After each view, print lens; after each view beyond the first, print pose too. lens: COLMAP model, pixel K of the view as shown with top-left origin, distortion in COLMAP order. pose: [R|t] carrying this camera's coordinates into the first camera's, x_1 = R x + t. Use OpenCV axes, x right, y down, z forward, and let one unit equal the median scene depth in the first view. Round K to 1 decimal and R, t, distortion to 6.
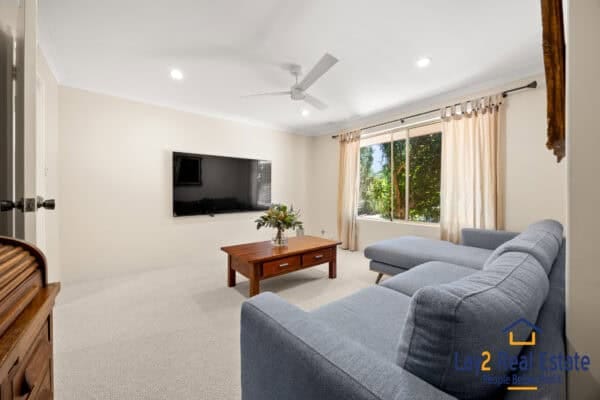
lens RADIAL K [[231.8, 0, 301.7], [0, 231.8, 196.4], [0, 0, 1]] dist [-0.000375, 0.000123]
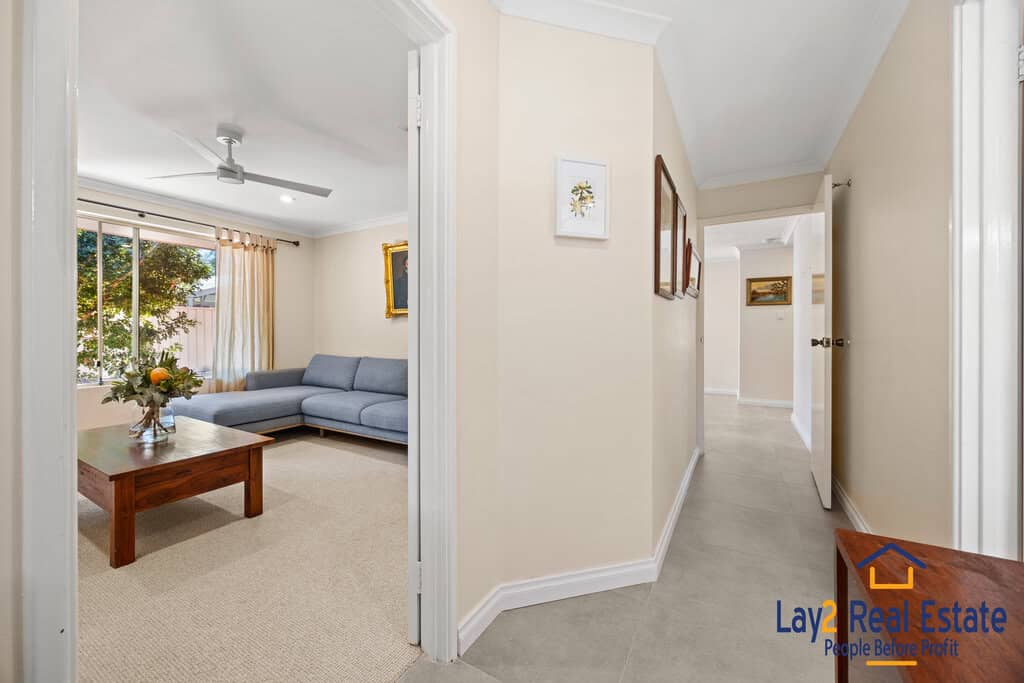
lens RADIAL K [[395.6, 0, 514.9], [0, 395.6, 335.4], [0, 0, 1]] dist [-0.000375, 0.000123]
pose [[-0.343644, -0.001240, 0.939099, -1.061177], [0.006015, 0.999976, 0.003521, -0.007231], [-0.939081, 0.006859, -0.343628, 0.534183]]
